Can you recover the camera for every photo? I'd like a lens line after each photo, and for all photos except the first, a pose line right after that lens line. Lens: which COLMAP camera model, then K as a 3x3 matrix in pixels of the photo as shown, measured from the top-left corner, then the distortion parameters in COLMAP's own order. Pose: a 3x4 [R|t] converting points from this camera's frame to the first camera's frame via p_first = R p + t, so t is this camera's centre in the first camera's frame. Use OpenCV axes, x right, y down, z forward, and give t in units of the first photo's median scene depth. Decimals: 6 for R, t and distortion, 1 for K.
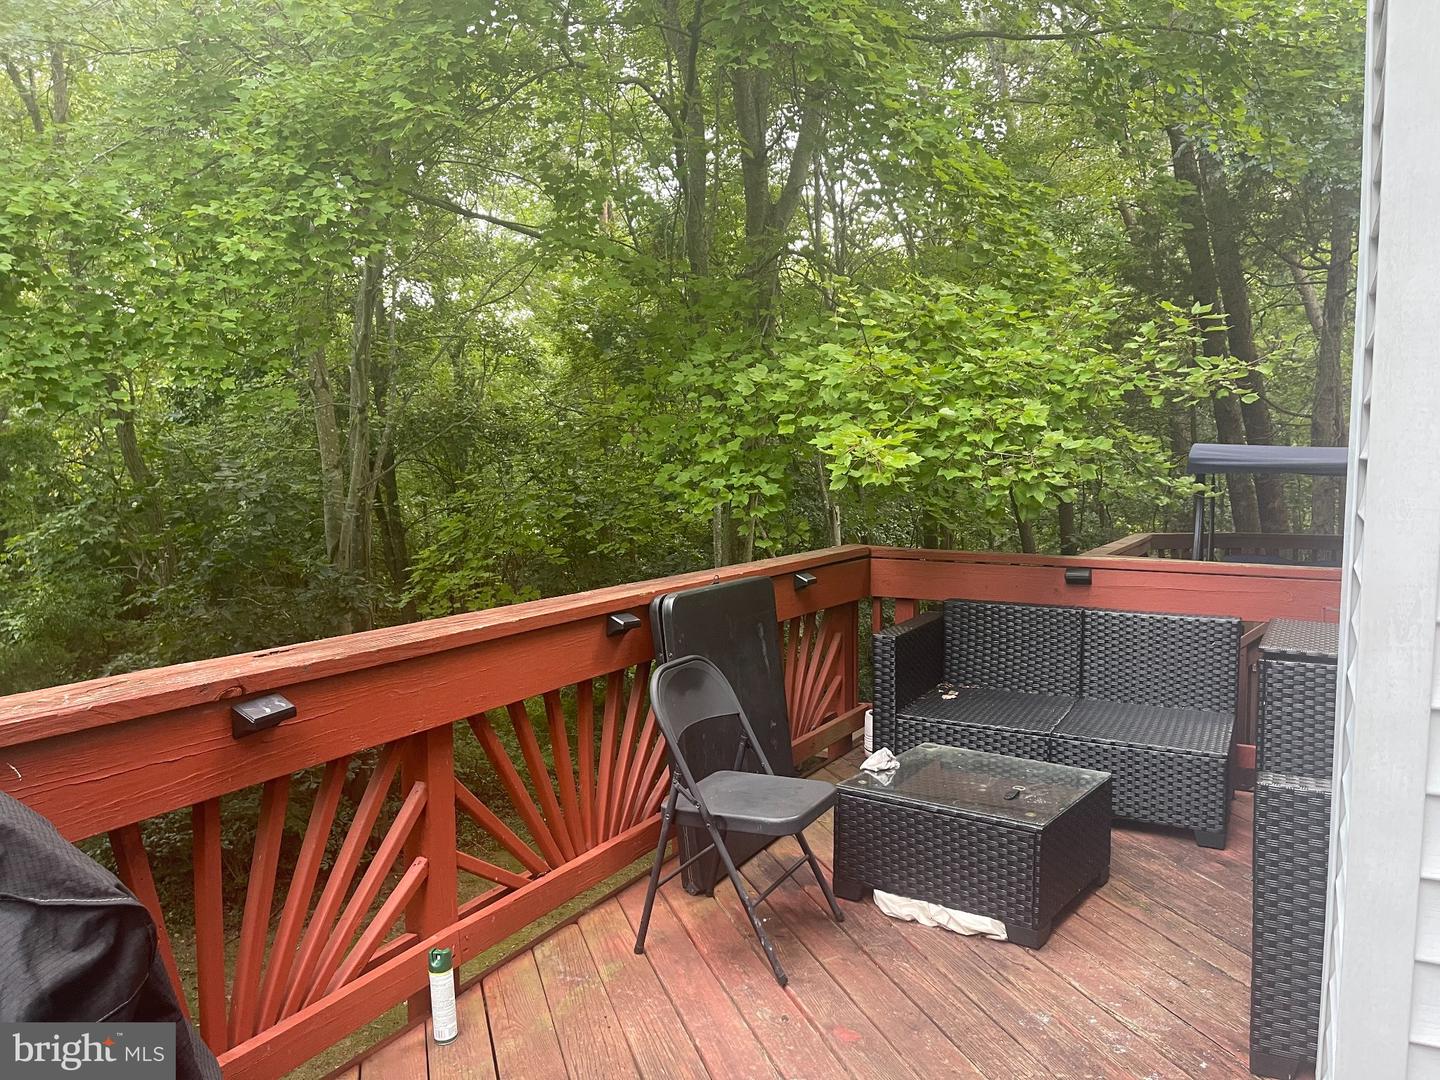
lens RADIAL K [[1081.2, 0, 720.0], [0, 1081.2, 540.0], [0, 0, 1]] dist [0.040053, -0.001224]
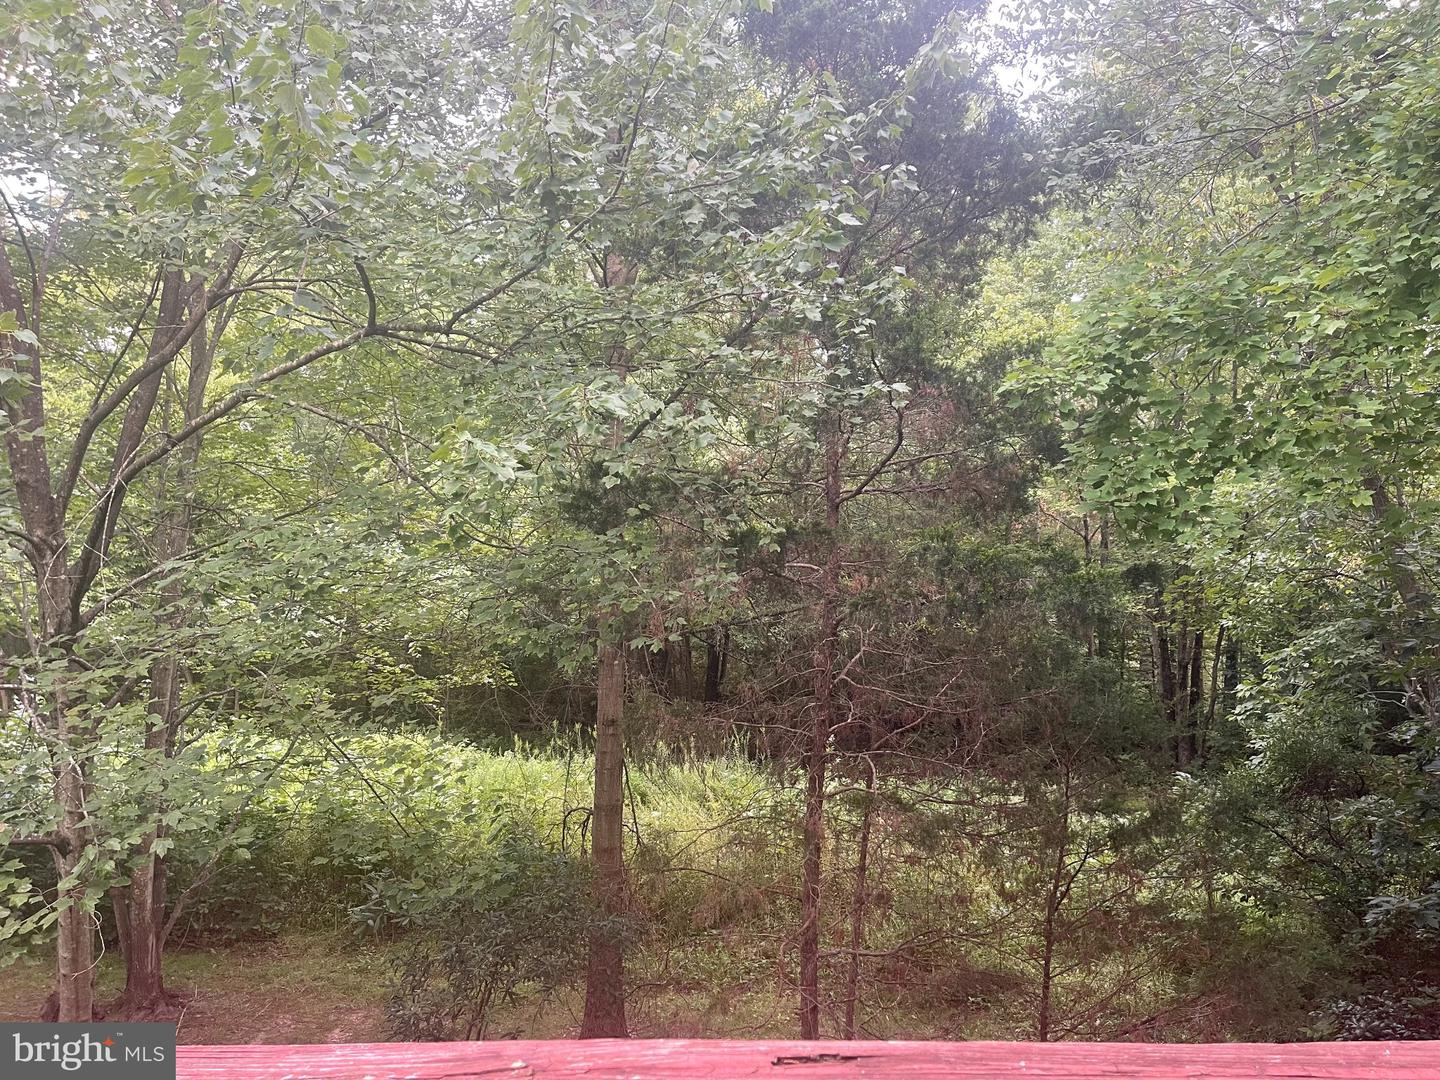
lens RADIAL K [[1081.2, 0, 720.0], [0, 1081.2, 540.0], [0, 0, 1]] dist [0.040053, -0.001224]
pose [[0.450445, -0.013490, -0.892702, 0.029415], [-0.068981, 0.996371, -0.049864, -0.045209], [0.890135, 0.084041, 0.447879, 0.262328]]
